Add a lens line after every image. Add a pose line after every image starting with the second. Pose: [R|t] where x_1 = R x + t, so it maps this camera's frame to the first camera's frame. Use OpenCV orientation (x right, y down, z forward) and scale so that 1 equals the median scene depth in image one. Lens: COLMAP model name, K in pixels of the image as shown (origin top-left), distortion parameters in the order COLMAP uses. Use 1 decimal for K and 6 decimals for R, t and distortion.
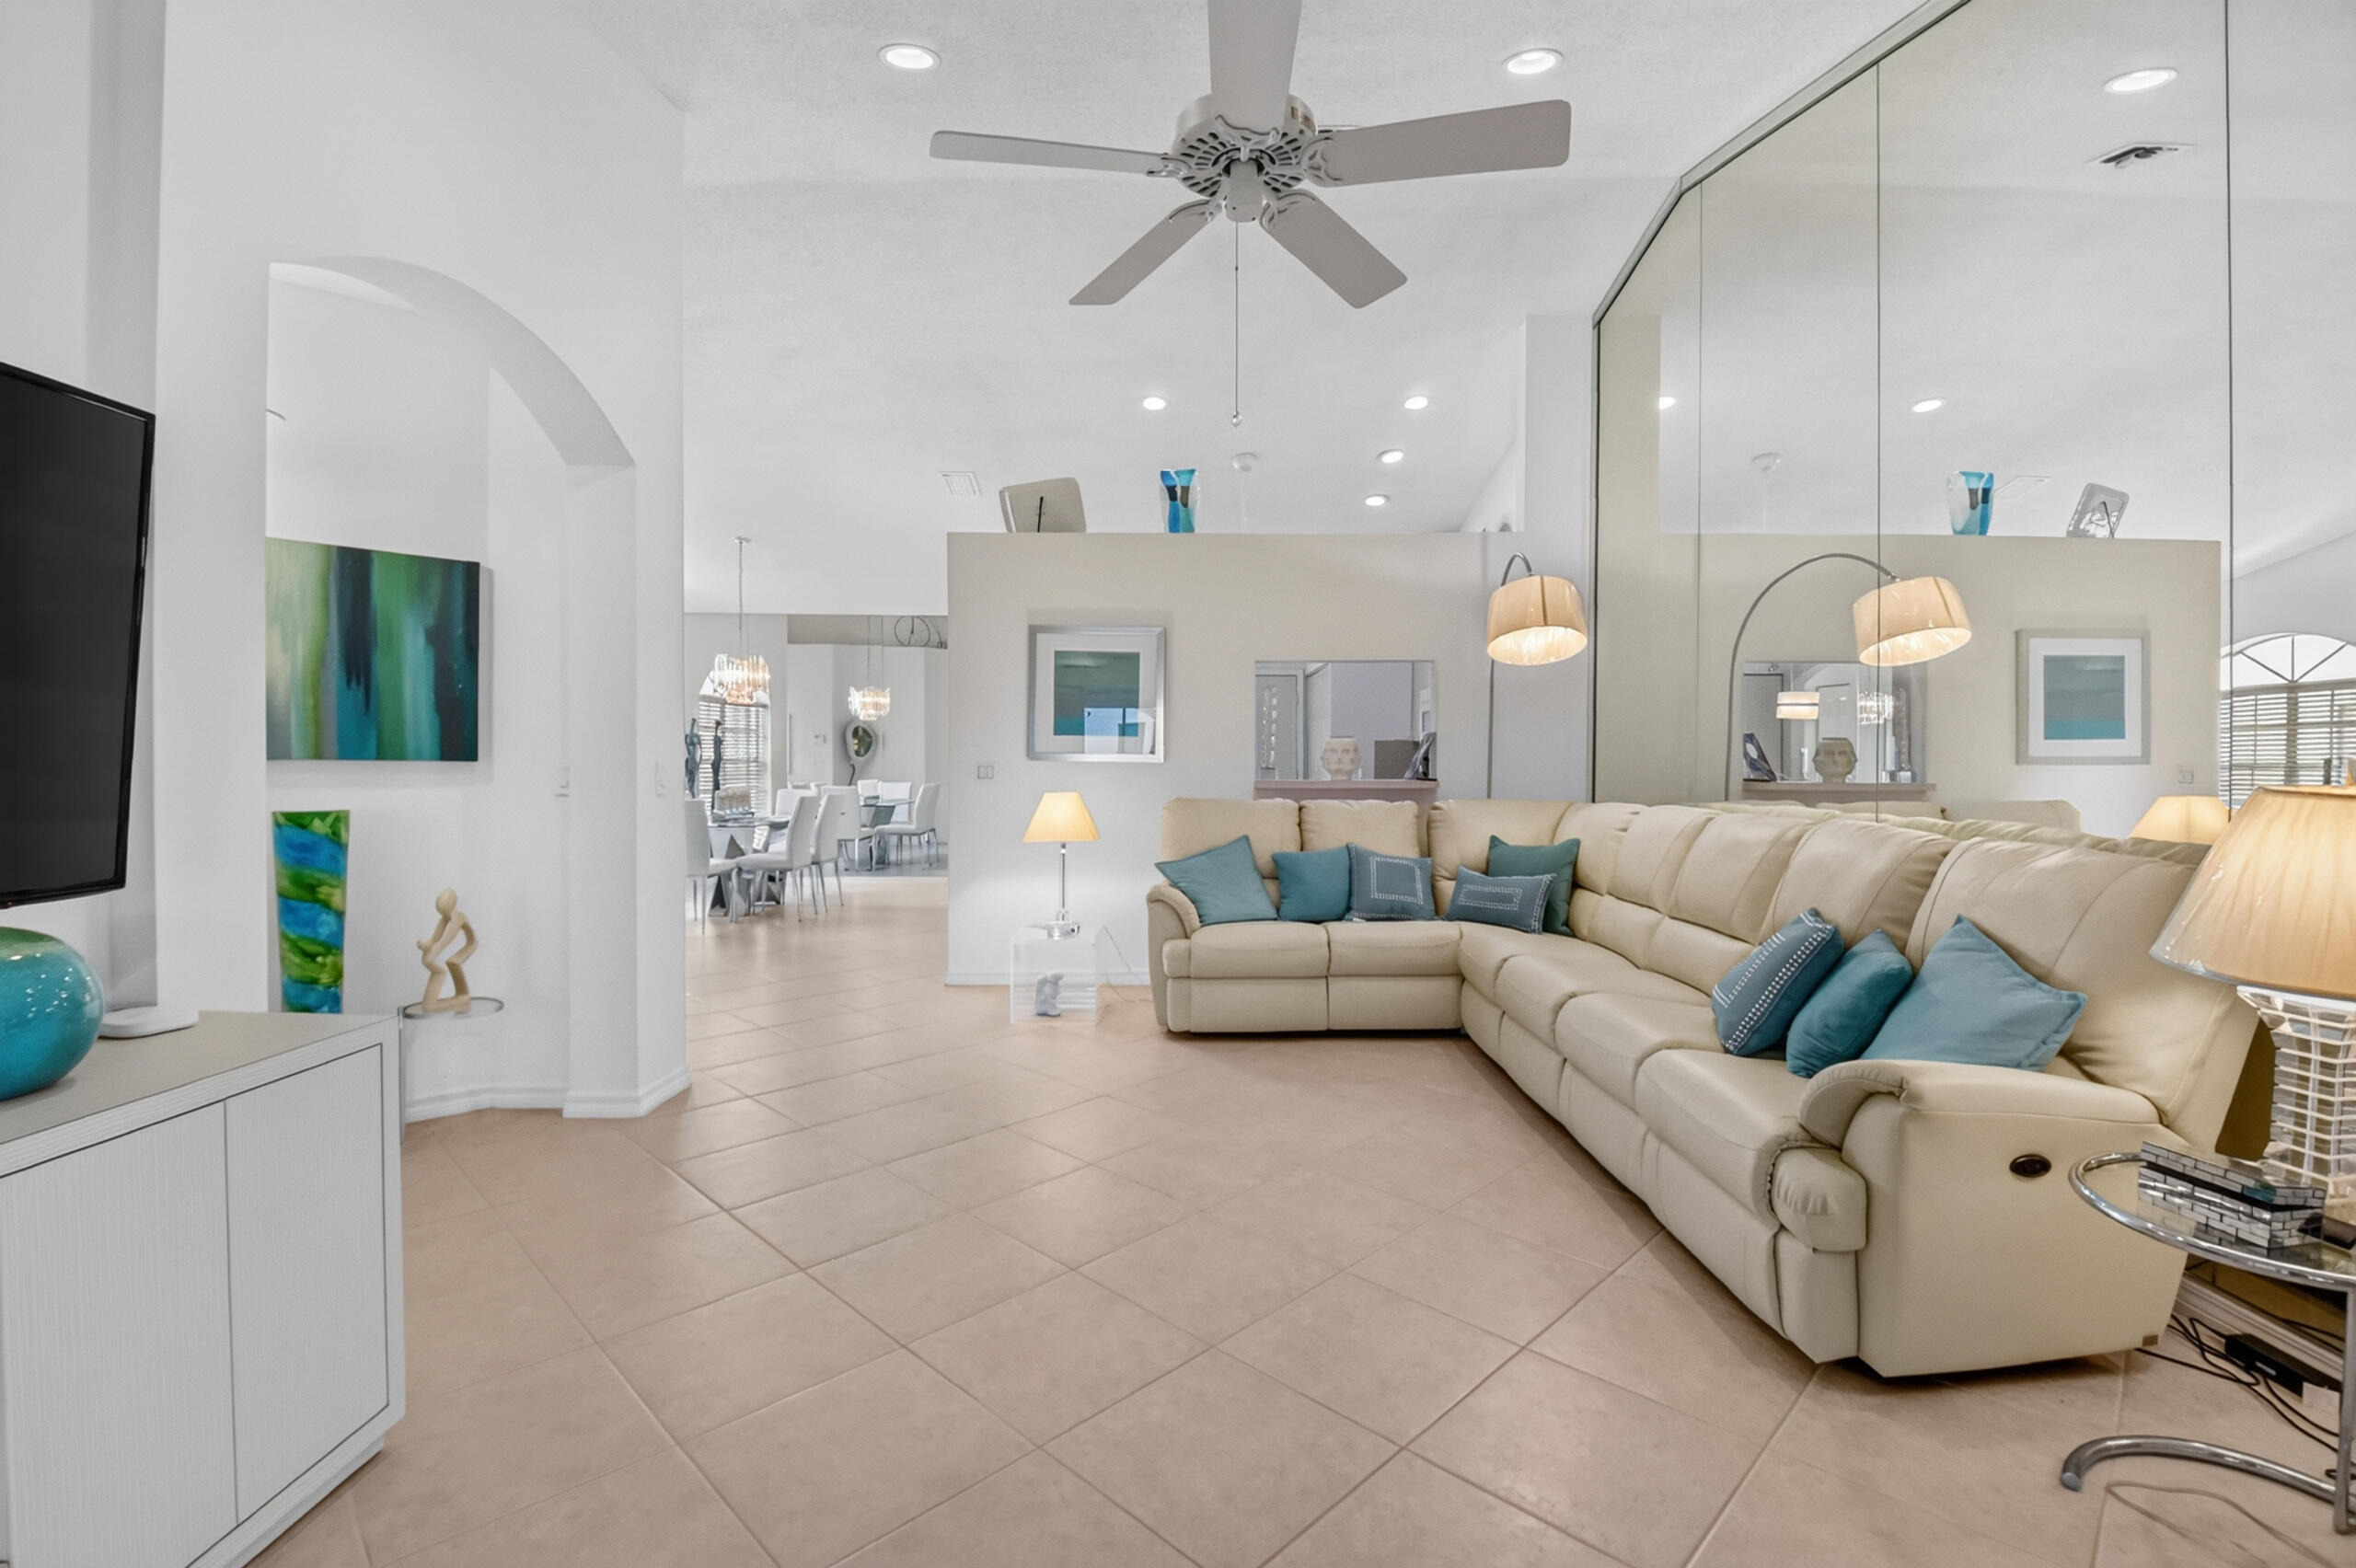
lens RADIAL K [[1034.2, 0, 1158.3], [0, 1034.2, 772.3], [0, 0, 1]] dist [-0.027364, -0.009988]
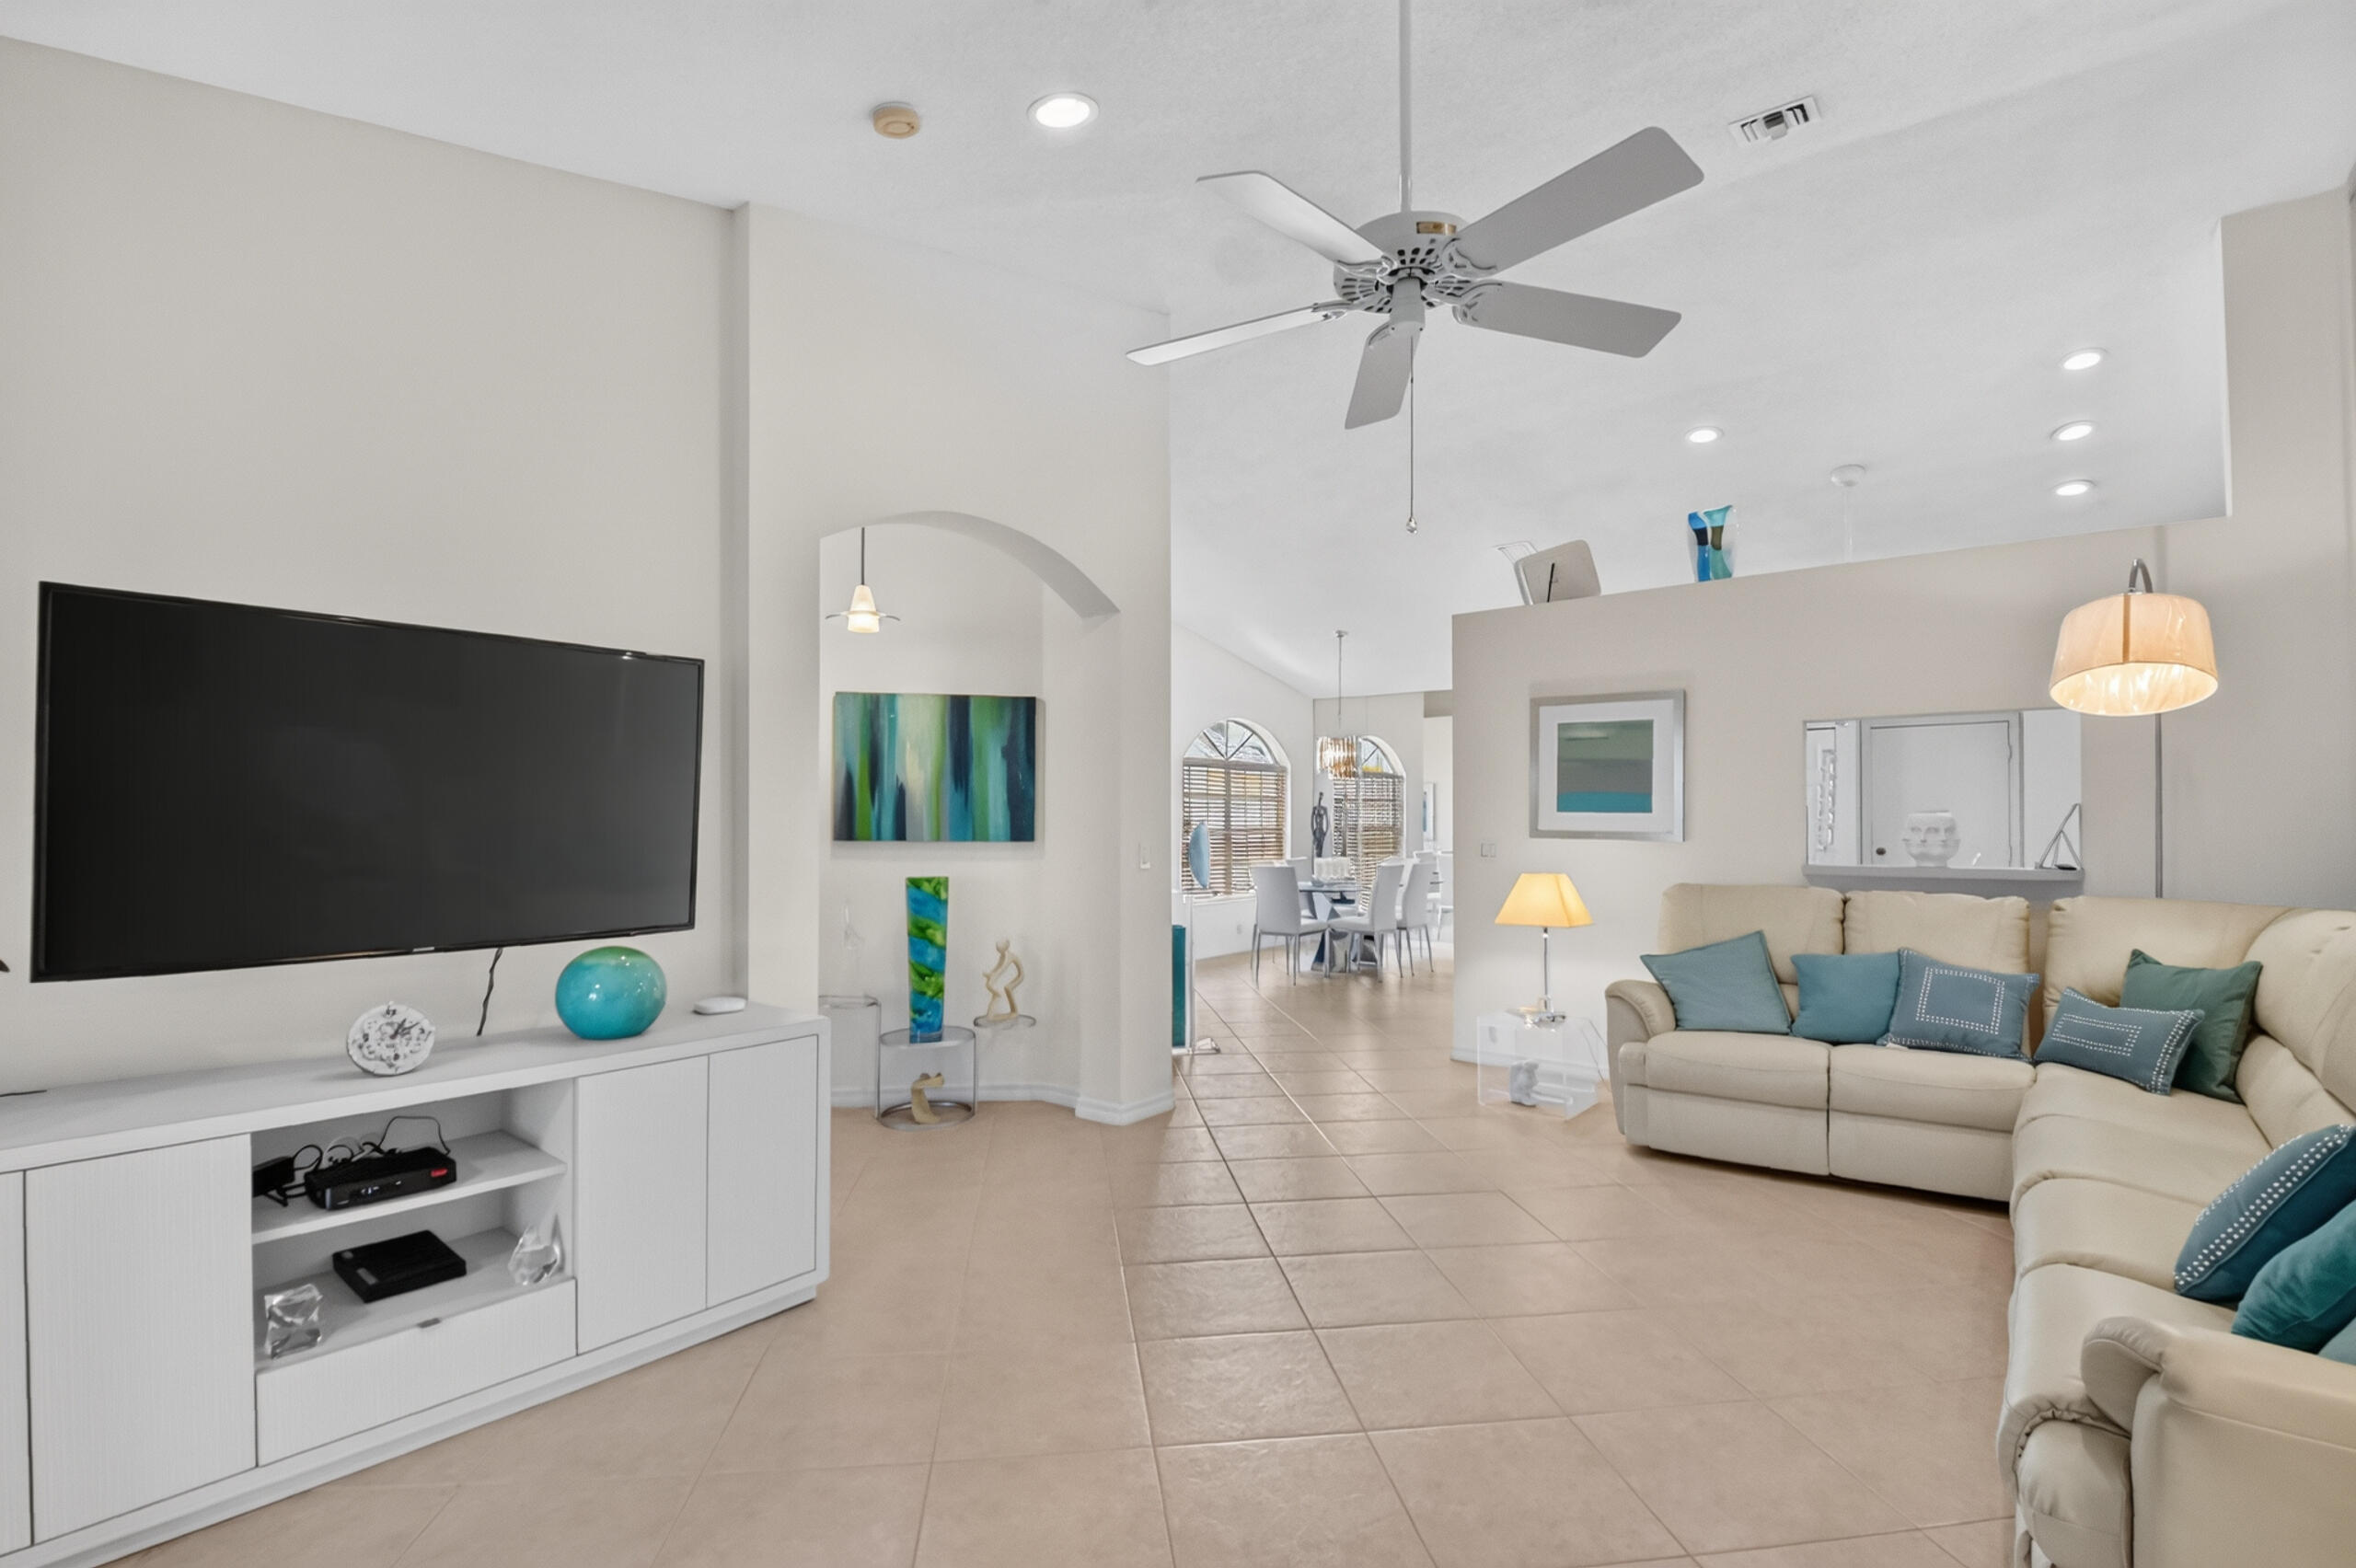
lens RADIAL K [[1034.2, 0, 1141.8], [0, 1034.2, 800.2], [0, 0, 1]] dist [-0.027364, -0.009988]
pose [[0.766803, -0.015665, -0.641691, 0.253667], [-0.003462, 0.999587, -0.028539, -0.021704], [0.641873, 0.024106, 0.766432, 0.026793]]
